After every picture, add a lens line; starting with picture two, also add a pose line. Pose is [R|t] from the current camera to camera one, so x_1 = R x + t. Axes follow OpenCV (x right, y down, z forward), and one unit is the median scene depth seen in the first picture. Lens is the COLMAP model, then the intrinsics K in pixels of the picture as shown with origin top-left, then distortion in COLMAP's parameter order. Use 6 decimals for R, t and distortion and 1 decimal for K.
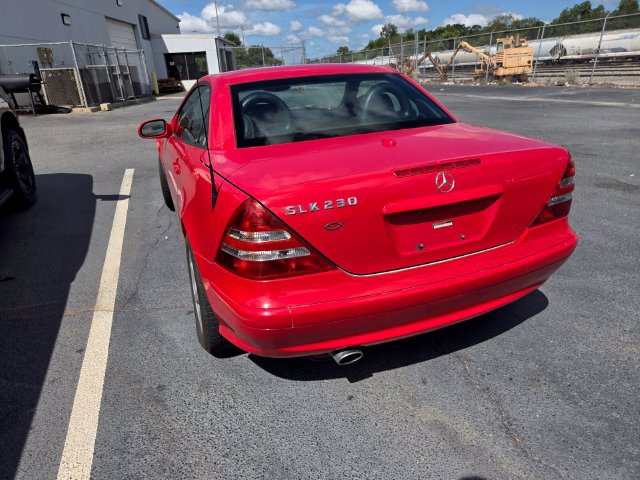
lens RADIAL K [[426.1, 0, 310.9], [0, 426.1, 243.1], [0, 0, 1]] dist [0.063464, -0.047636]
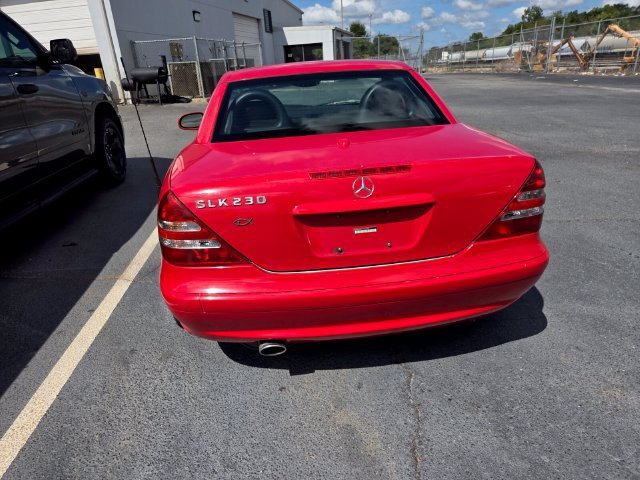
lens RADIAL K [[426.1, 0, 311.0], [0, 426.1, 246.4], [0, 0, 1]] dist [0.063464, -0.047636]
pose [[0.965274, 0.097138, -0.242508, 0.297566], [-0.090763, 0.995172, 0.037351, -0.021744], [0.244965, -0.014043, 0.969430, 0.013505]]
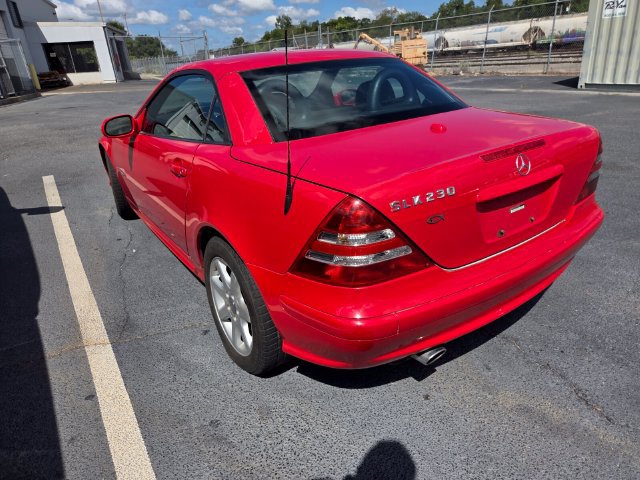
lens RADIAL K [[426.1, 0, 321.2], [0, 426.1, 245.6], [0, 0, 1]] dist [0.063464, -0.047636]
pose [[0.971381, -0.100833, 0.215061, -0.242971], [0.096285, 0.994854, 0.031551, -0.022664], [-0.217136, -0.009941, 0.976091, 0.092343]]
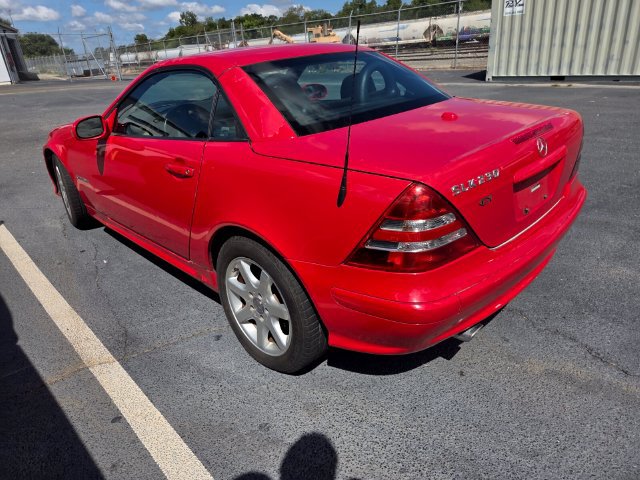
lens RADIAL K [[426.1, 0, 312.7], [0, 426.1, 240.2], [0, 0, 1]] dist [0.063464, -0.047636]
pose [[0.915605, -0.173415, 0.362759, -0.422116], [0.167789, 0.984691, 0.047224, -0.040527], [-0.365395, 0.017628, 0.930685, 0.146905]]
